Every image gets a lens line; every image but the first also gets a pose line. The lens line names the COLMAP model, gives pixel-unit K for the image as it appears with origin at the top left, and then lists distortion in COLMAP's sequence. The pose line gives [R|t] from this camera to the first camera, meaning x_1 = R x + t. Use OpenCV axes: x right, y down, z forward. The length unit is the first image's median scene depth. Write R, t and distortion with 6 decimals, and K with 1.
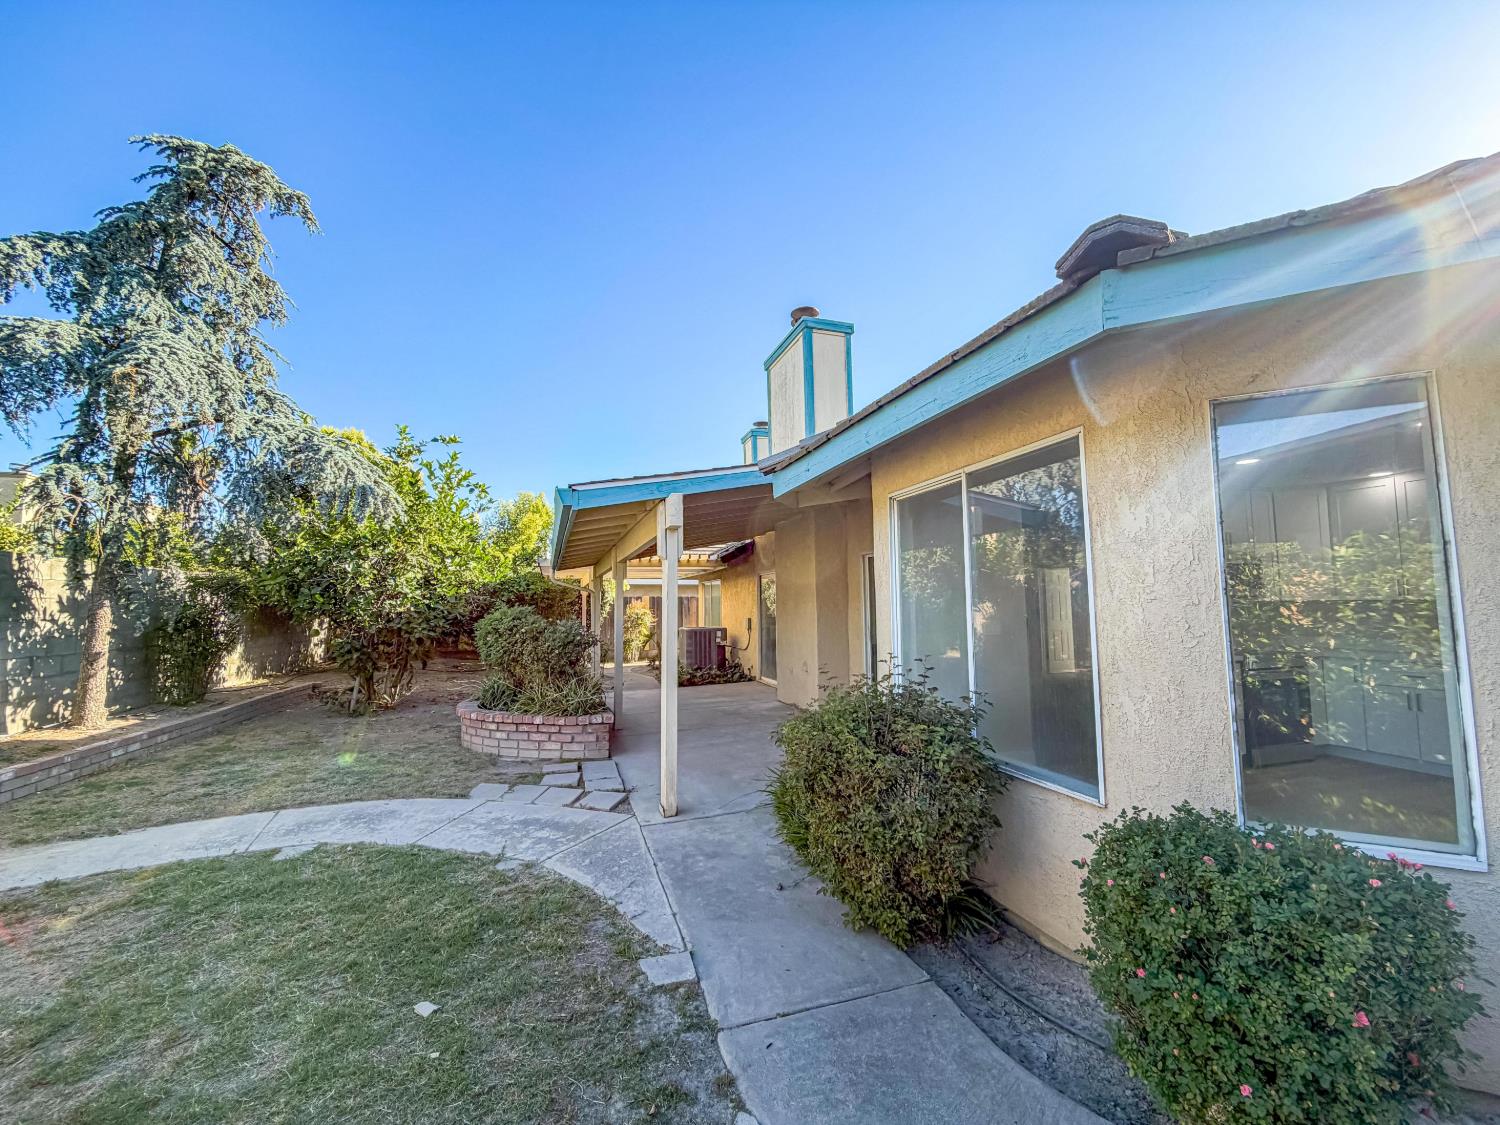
lens RADIAL K [[601.1, 0, 748.1], [0, 601.1, 564.3], [0, 0, 1]] dist [-0.001853, 0.000429]
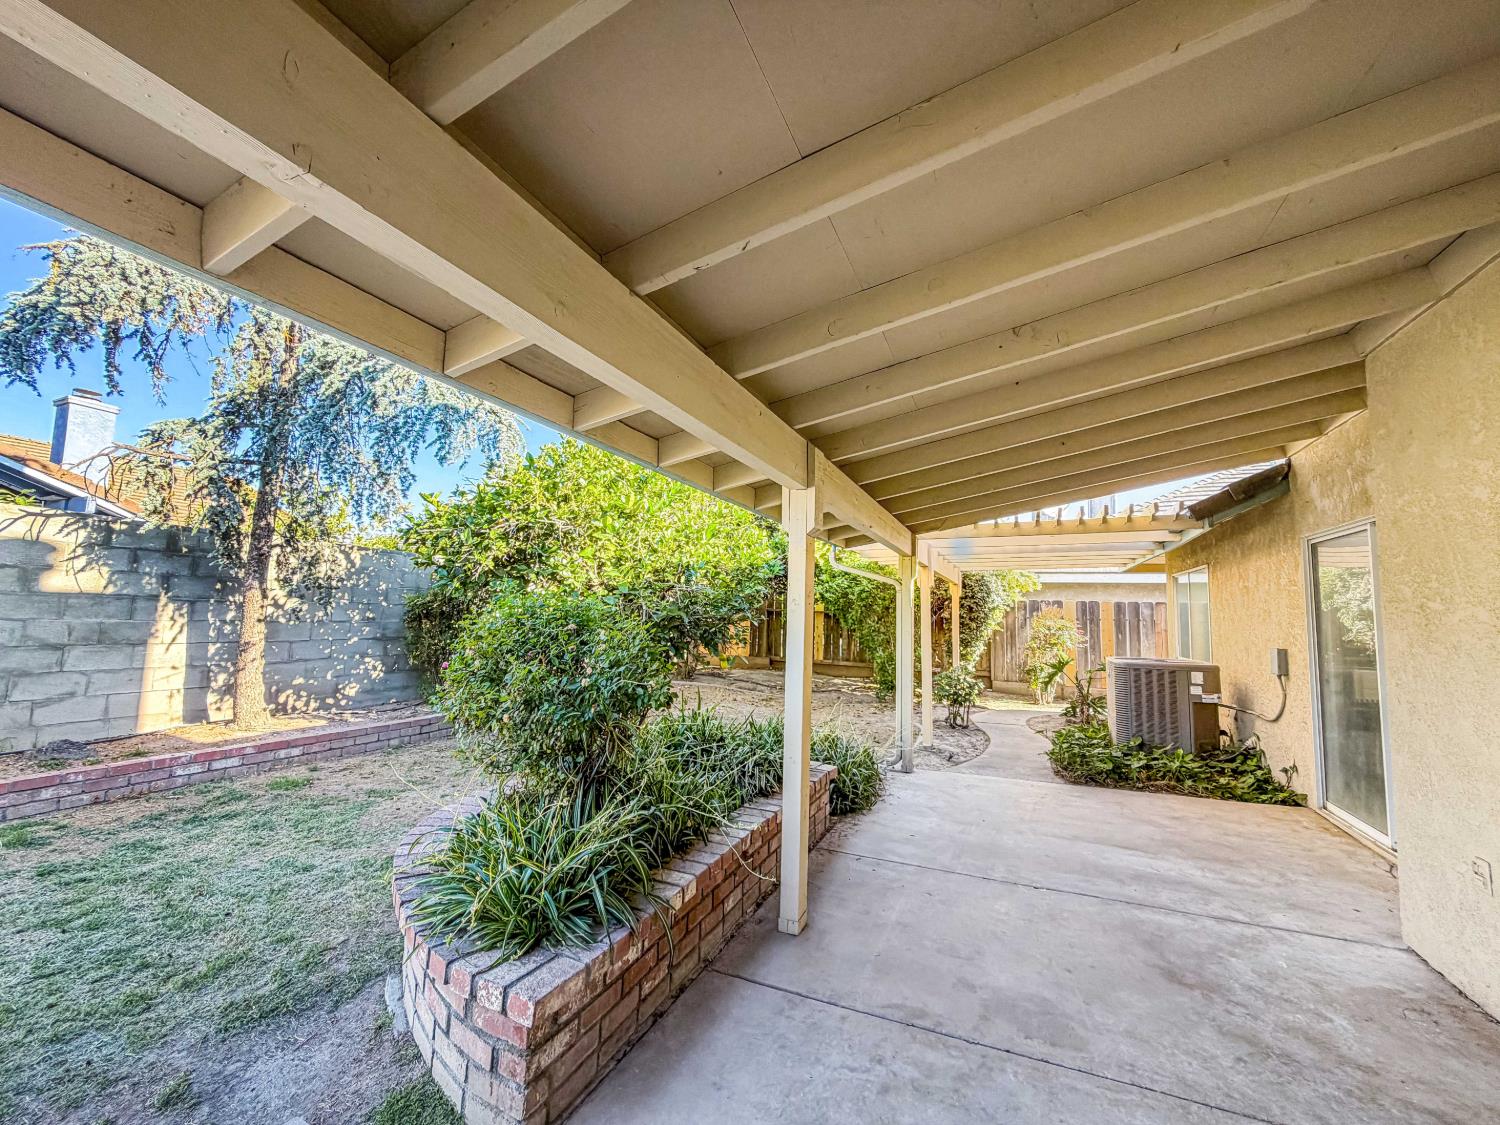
lens RADIAL K [[601.1, 0, 748.1], [0, 601.1, 564.3], [0, 0, 1]] dist [-0.001853, 0.000429]
pose [[0.731831, -0.028565, -0.680888, 0.038927], [0.016380, 0.999570, -0.024329, 0.085666], [0.681290, 0.006652, 0.731984, 1.068057]]
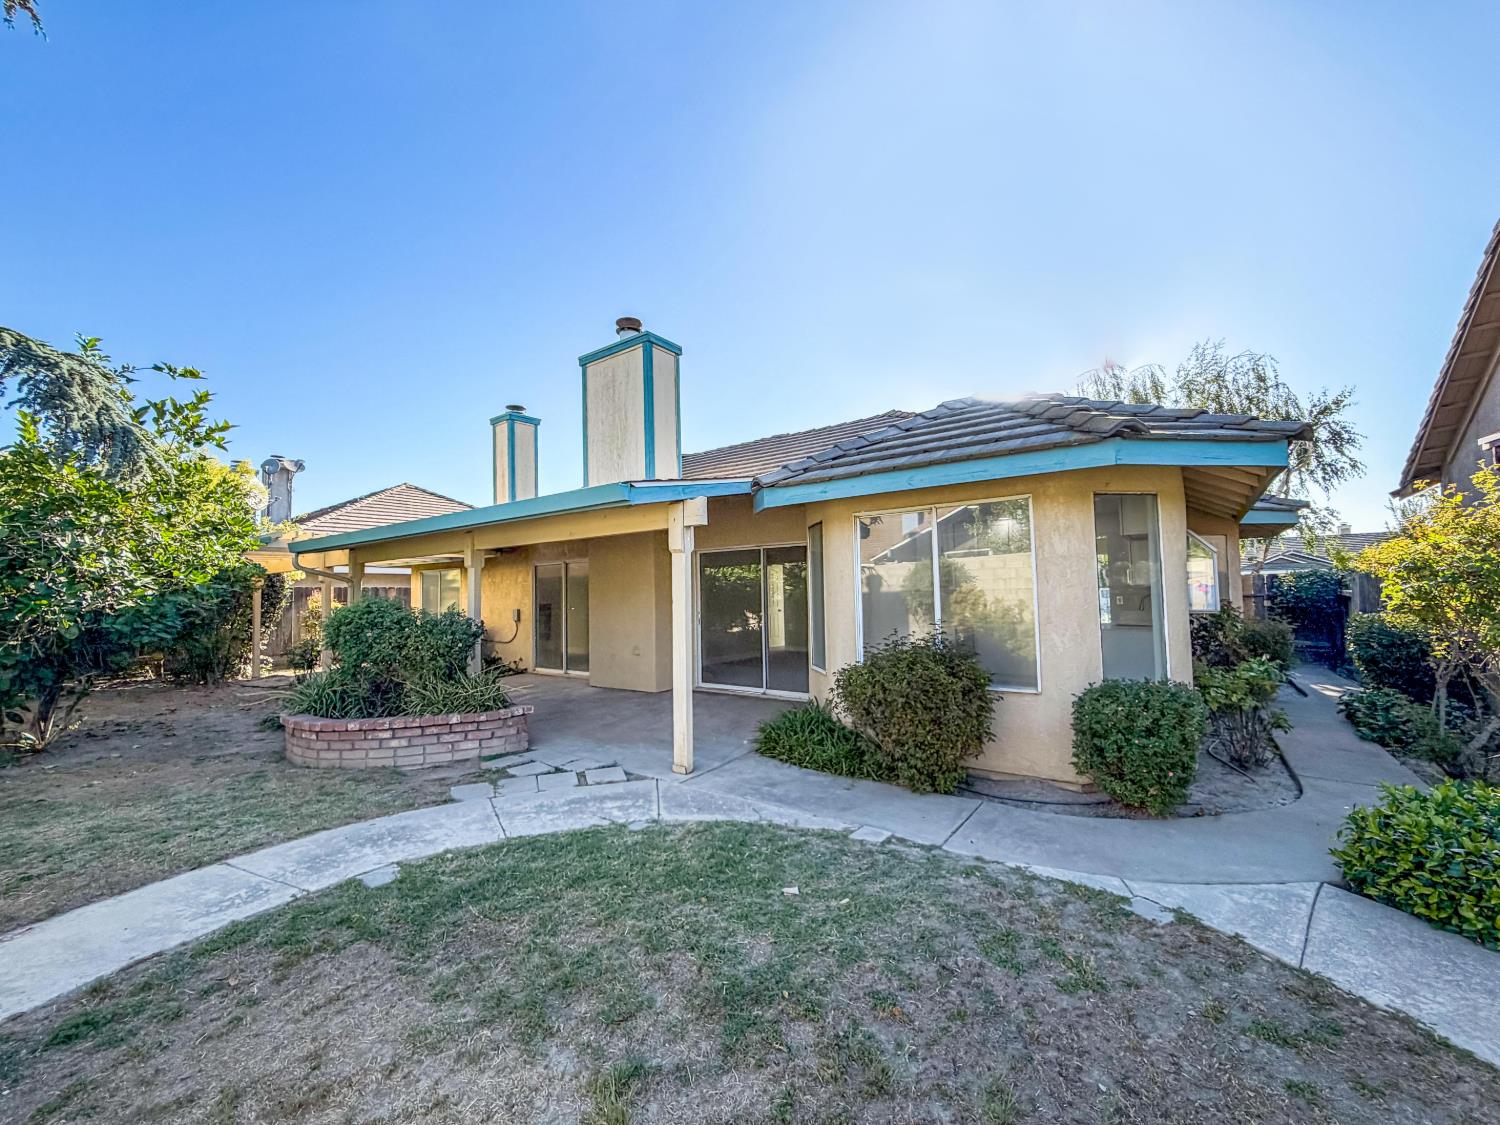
lens RADIAL K [[601.1, 0, 748.1], [0, 601.1, 564.3], [0, 0, 1]] dist [-0.001853, 0.000429]
pose [[0.809868, 0.024426, 0.586103, -0.640024], [-0.031619, 0.999498, 0.002037, 0.007587], [-0.585759, -0.020182, 0.810234, -0.004172]]
